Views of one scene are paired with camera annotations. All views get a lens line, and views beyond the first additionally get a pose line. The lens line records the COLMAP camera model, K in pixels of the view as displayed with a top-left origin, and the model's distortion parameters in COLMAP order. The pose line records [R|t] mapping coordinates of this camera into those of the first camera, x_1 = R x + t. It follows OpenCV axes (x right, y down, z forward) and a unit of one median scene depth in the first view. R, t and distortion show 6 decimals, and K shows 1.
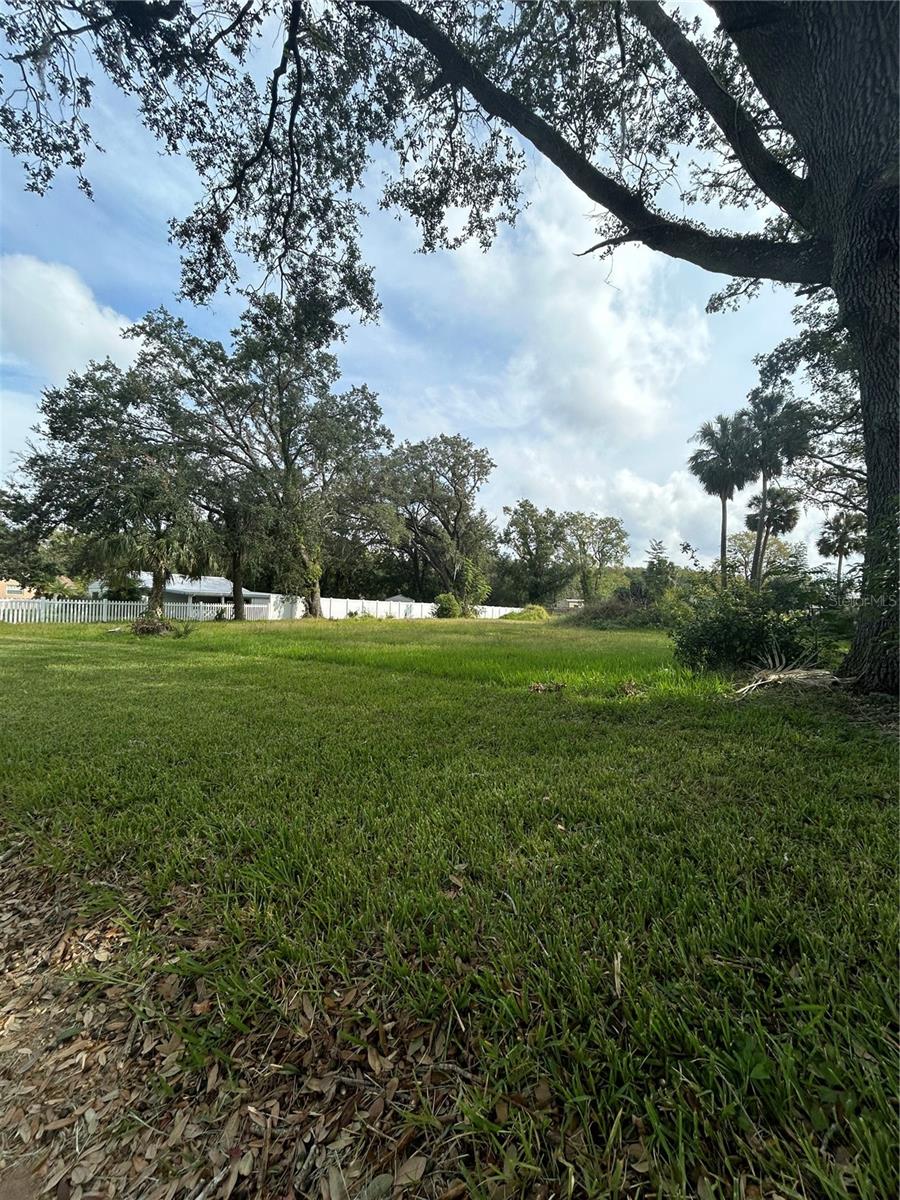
lens RADIAL K [[485.7, 0, 451.1], [0, 485.7, 597.2], [0, 0, 1]] dist [-0.009865, 0.005407]
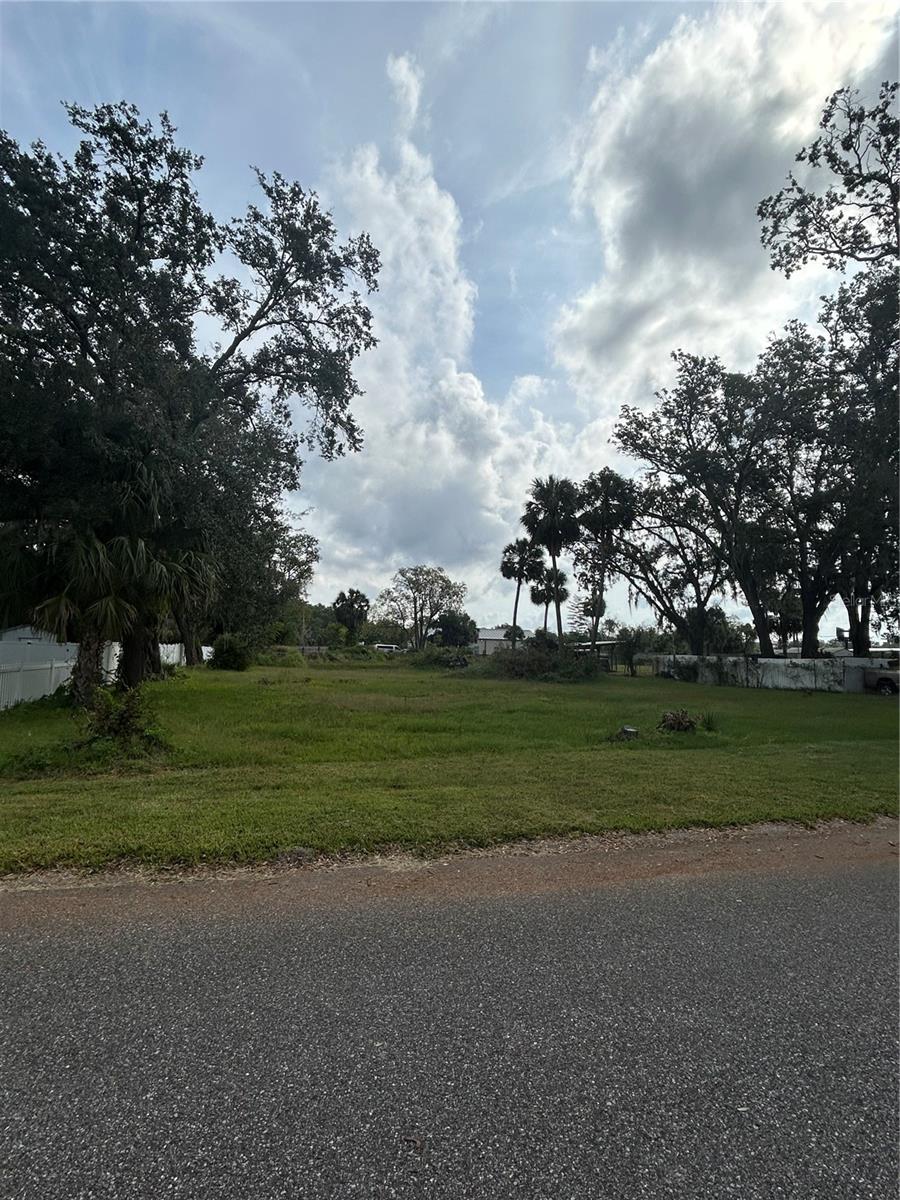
lens RADIAL K [[630.2, 0, 450.0], [0, 630.2, 600.0], [0, 0, 1]] dist [0.002624, 0.000795]
pose [[0.701162, 0.053365, 0.711002, -0.398532], [-0.028020, 0.998487, -0.047310, -0.018941], [-0.712451, 0.013249, 0.701597, 0.130890]]
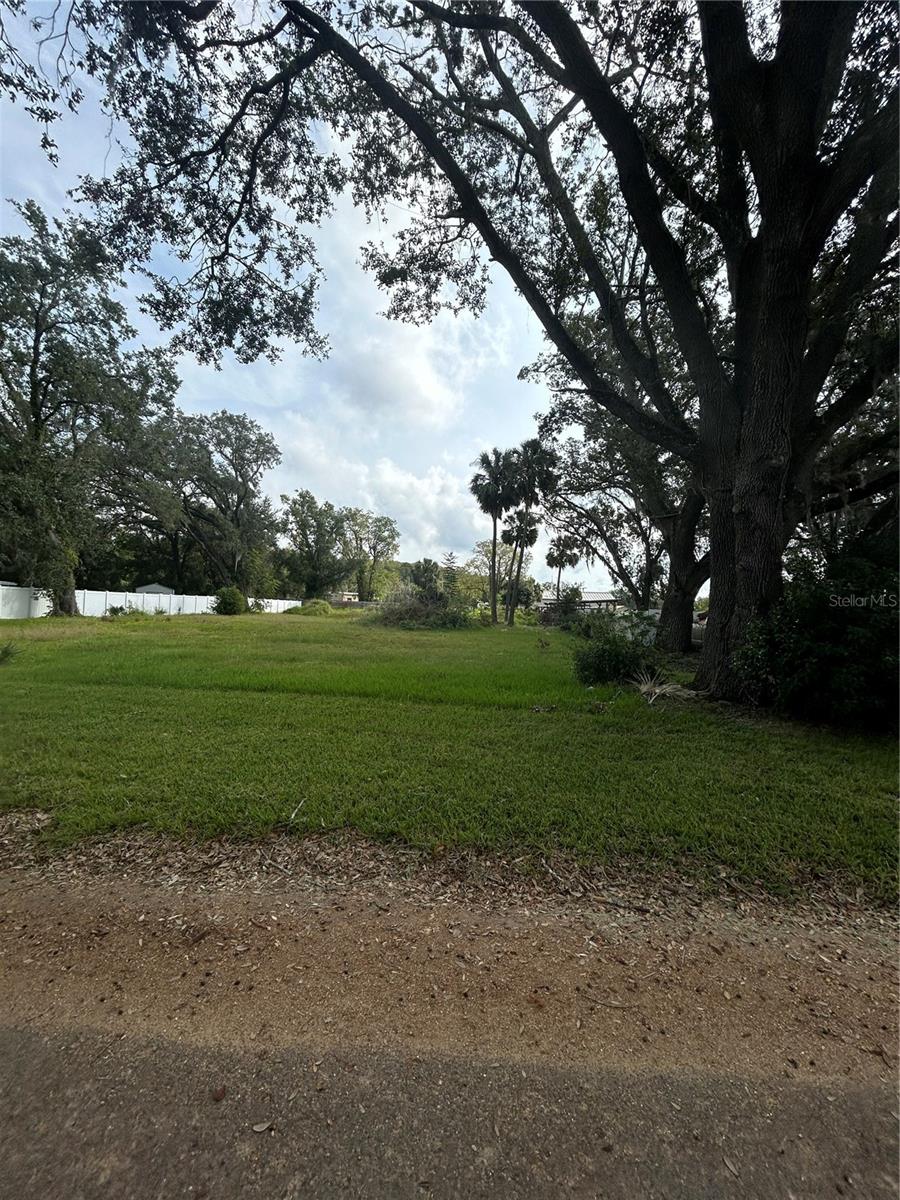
lens RADIAL K [[484.7, 0, 450.0], [0, 484.7, 600.0], [0, 0, 1]] dist [-0.000978, -0.000070]
pose [[0.880531, 0.019636, 0.473582, -0.071539], [-0.033676, 0.999208, 0.021183, -0.015068], [-0.472791, -0.034600, 0.880495, -0.010887]]
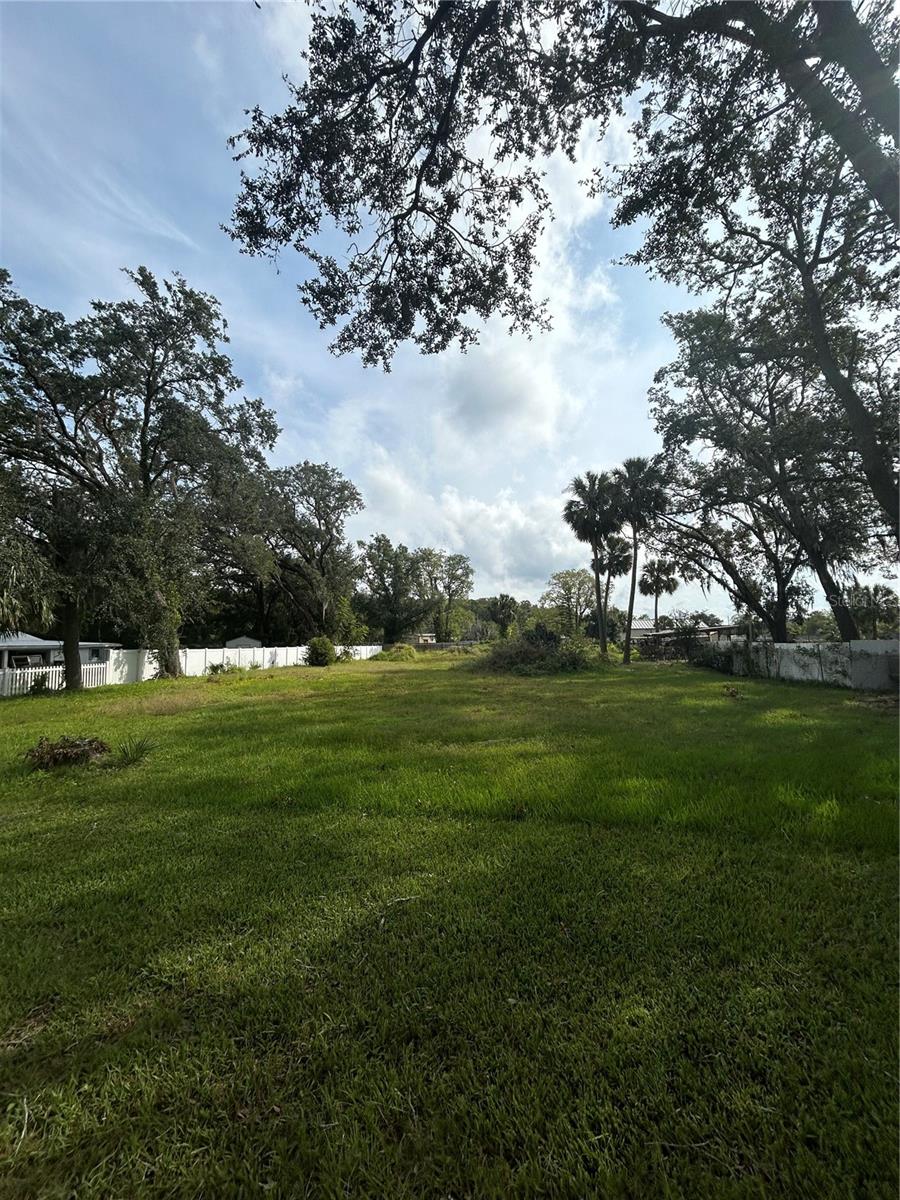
lens RADIAL K [[485.7, 0, 451.1], [0, 485.7, 597.2], [0, 0, 1]] dist [-0.009865, 0.005407]
pose [[0.932443, -0.000775, 0.361316, -0.100363], [0.023430, 0.998023, -0.058326, -0.020458], [-0.360556, 0.062851, 0.930618, 0.065998]]
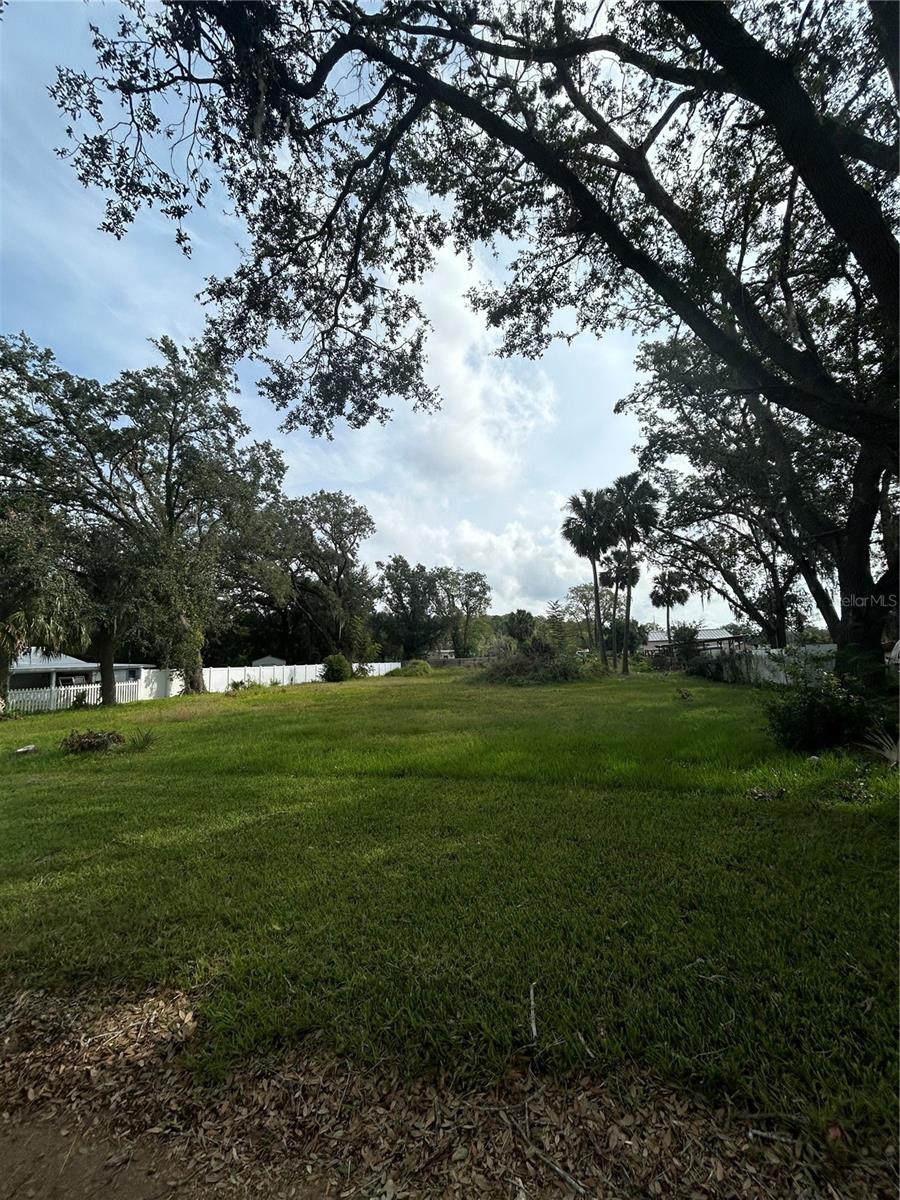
lens RADIAL K [[485.7, 0, 451.1], [0, 485.7, 597.2], [0, 0, 1]] dist [-0.009865, 0.005407]
pose [[0.951975, -0.014738, 0.305822, -0.077564], [0.045858, 0.994437, -0.094827, -0.016730], [-0.302723, 0.104297, 0.947355, 0.015913]]
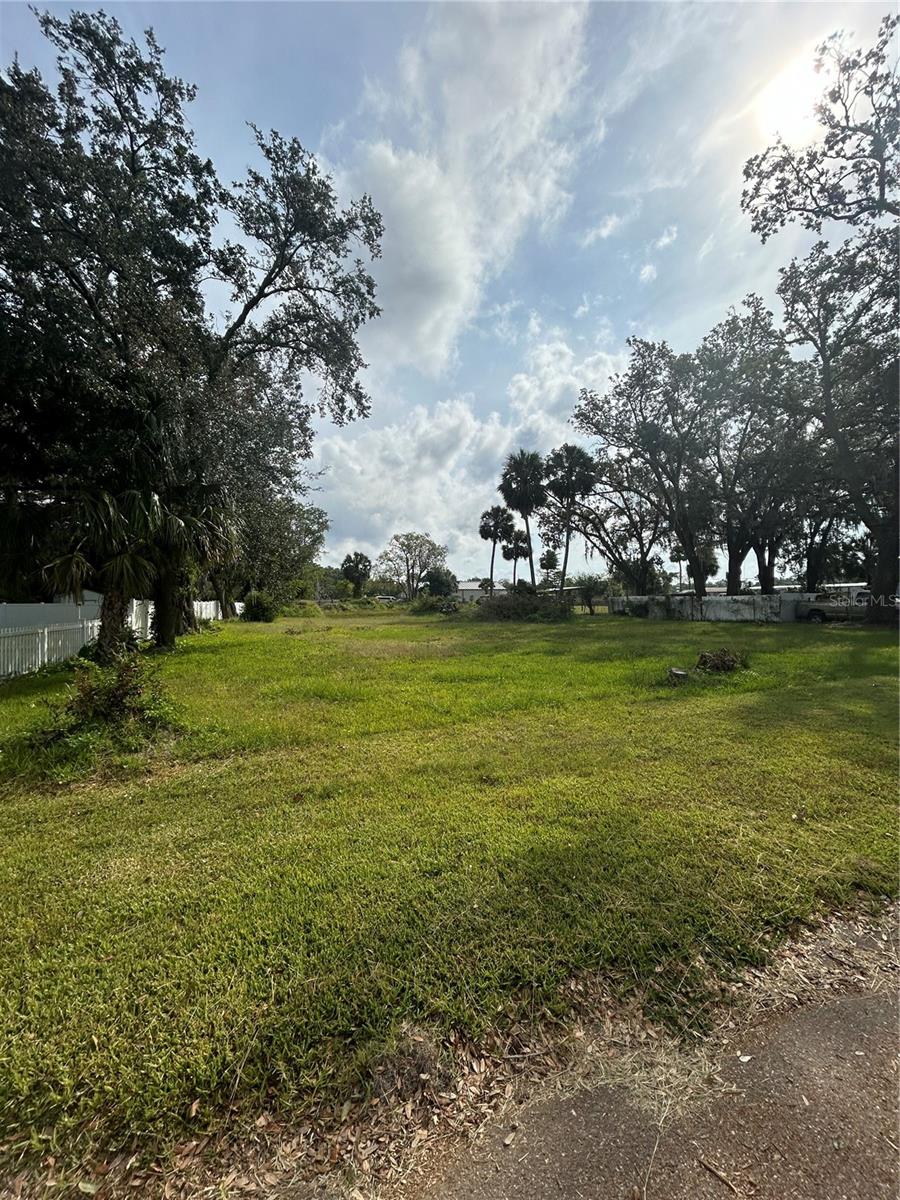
lens RADIAL K [[485.7, 0, 451.1], [0, 485.7, 597.2], [0, 0, 1]] dist [-0.009865, 0.005407]
pose [[0.671072, -0.023804, 0.741010, -0.365863], [0.004447, 0.999596, 0.028084, -0.016010], [-0.741379, -0.015552, 0.670906, 0.192768]]
